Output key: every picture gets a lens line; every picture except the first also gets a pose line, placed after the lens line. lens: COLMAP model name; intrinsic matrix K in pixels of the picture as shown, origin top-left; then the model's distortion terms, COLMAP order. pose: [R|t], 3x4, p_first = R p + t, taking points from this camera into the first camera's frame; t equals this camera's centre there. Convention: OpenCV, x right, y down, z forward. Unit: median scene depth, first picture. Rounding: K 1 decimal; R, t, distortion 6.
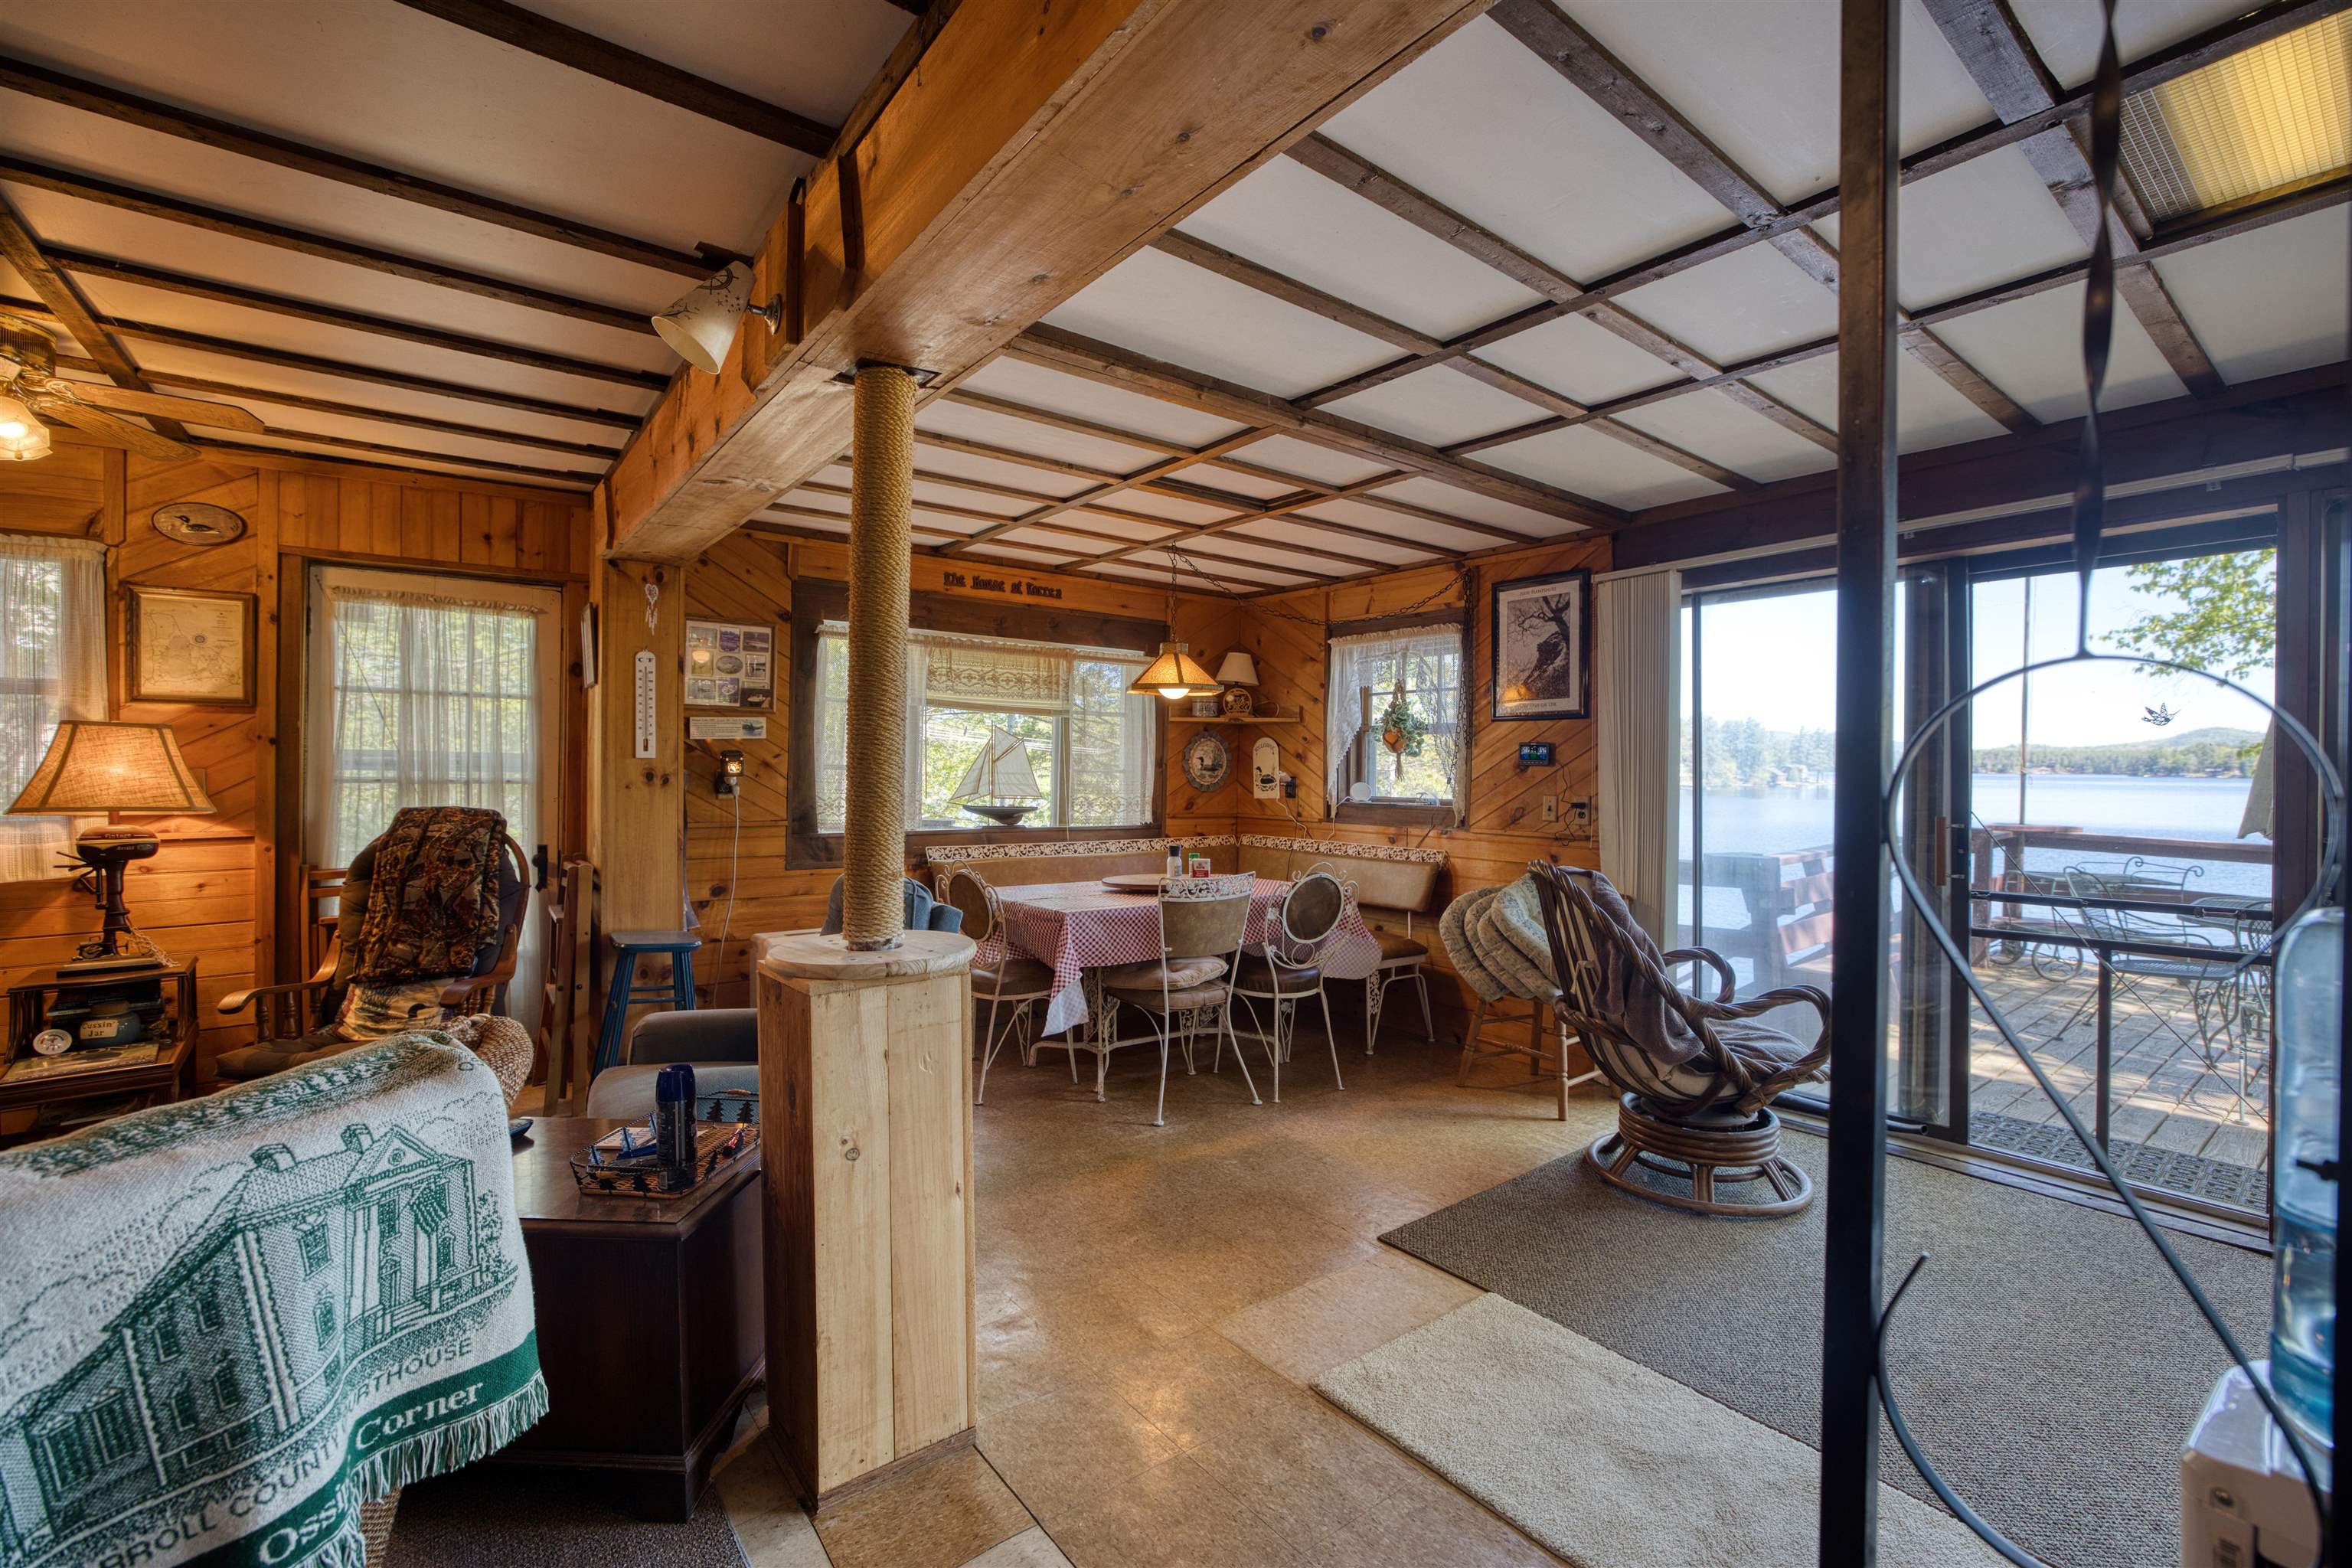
lens RADIAL K [[1010.7, 0, 1182.5], [0, 1010.7, 771.4], [0, 0, 1]] dist [-0.049805, 0.018754]
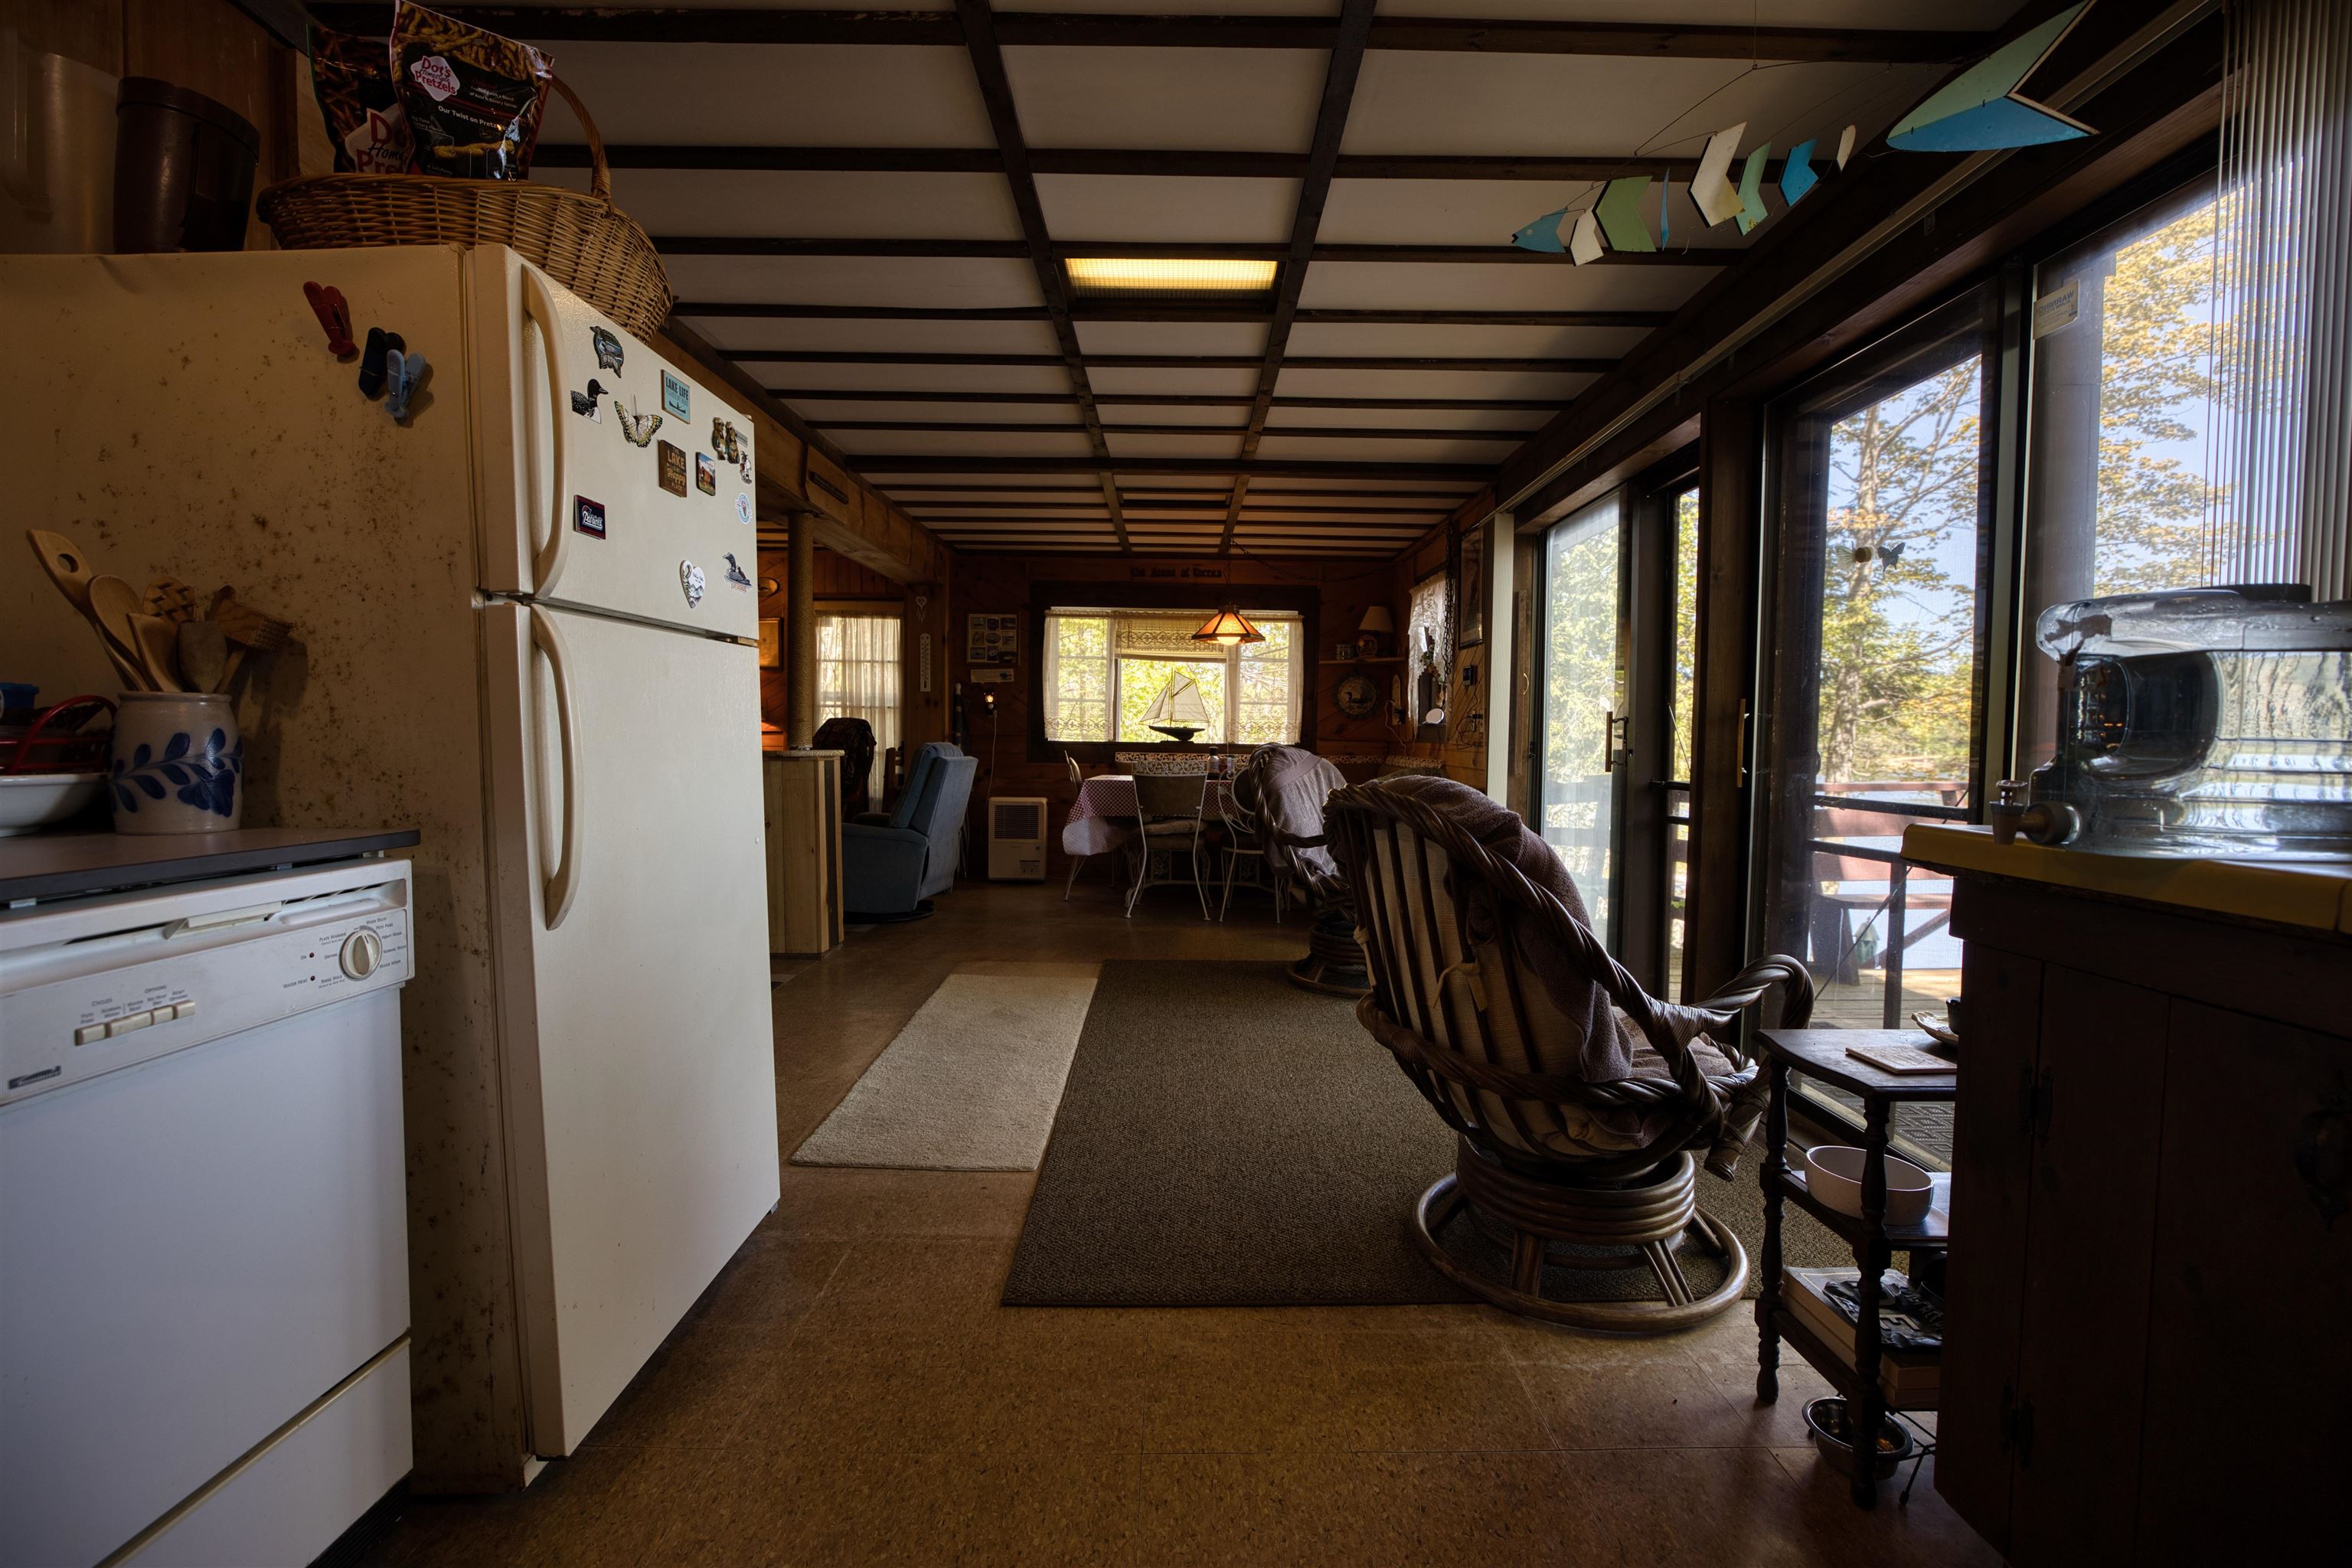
lens RADIAL K [[1010.7, 0, 1182.5], [0, 1010.7, 771.4], [0, 0, 1]] dist [-0.049805, 0.018754]
pose [[0.794295, 0.022443, -0.607117, 0.723415], [-0.005641, 0.999547, 0.029570, 0.056844], [0.607506, -0.020063, 0.794062, -0.139485]]
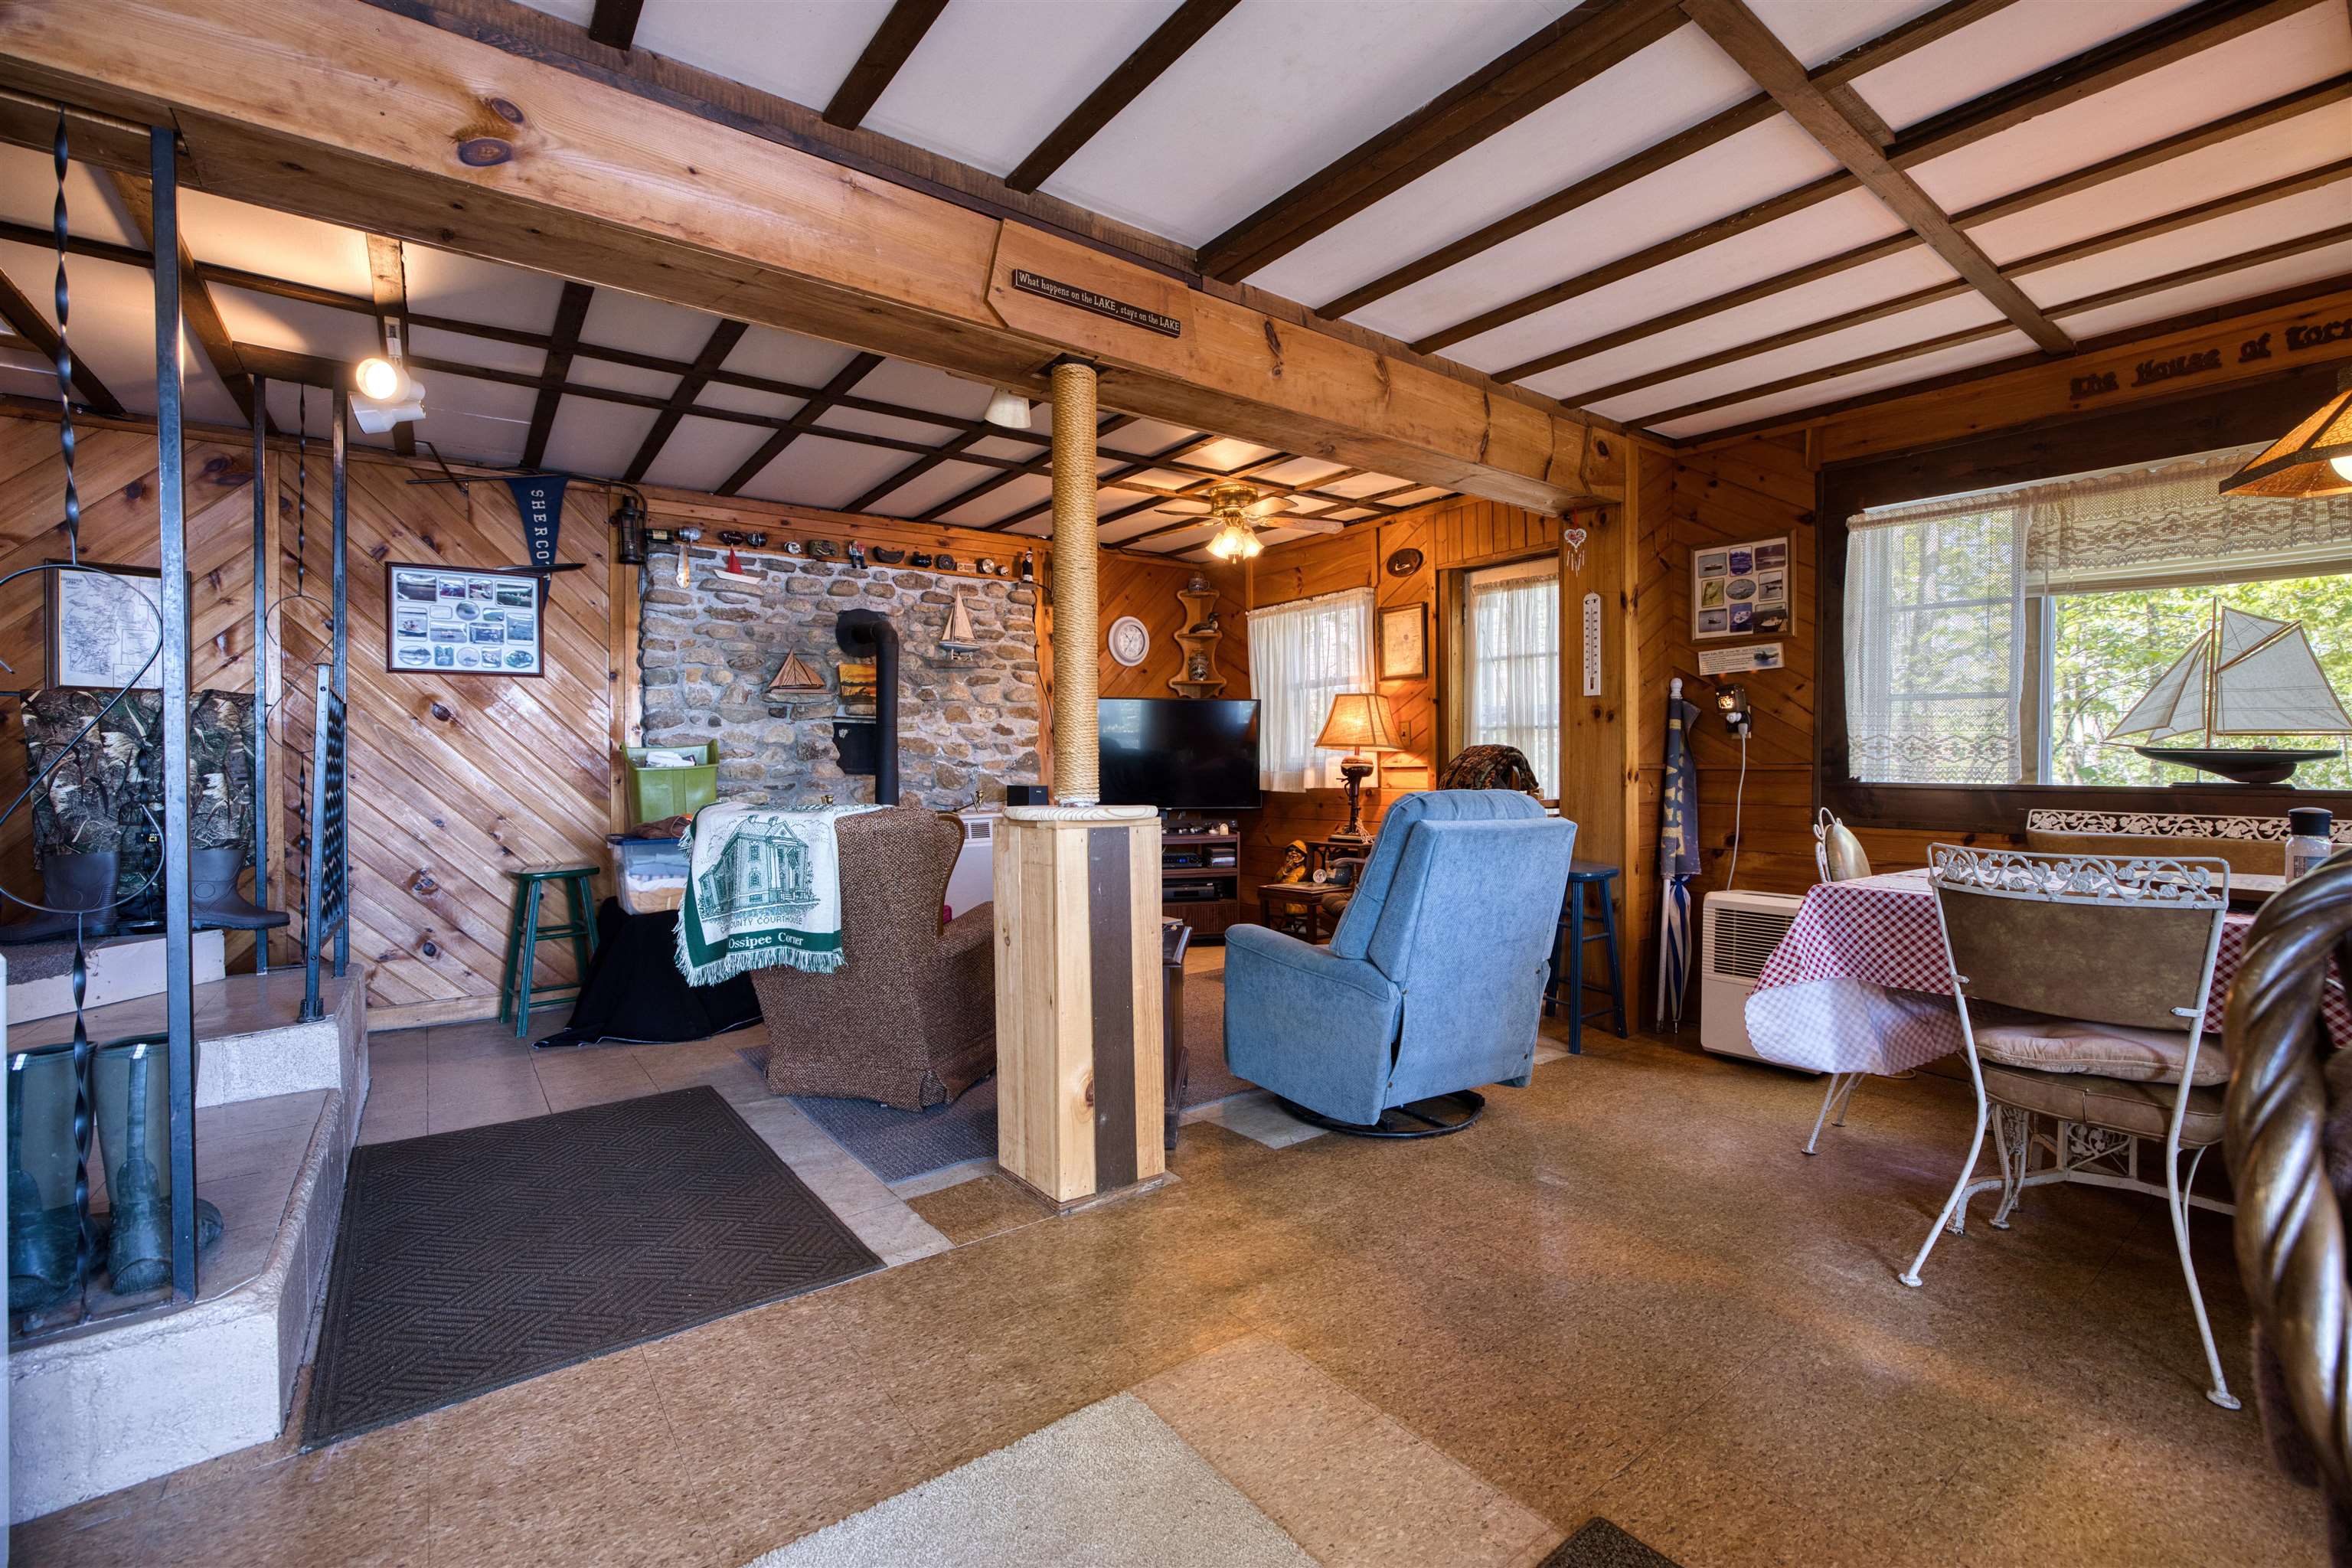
lens RADIAL K [[1010.7, 0, 1182.5], [0, 1010.7, 771.4], [0, 0, 1]] dist [-0.049805, 0.018754]
pose [[-0.006549, 0.002686, -0.999975, 0.382873], [-0.000249, 0.999996, 0.002688, 0.047186], [0.999979, 0.000266, -0.006548, 0.434494]]
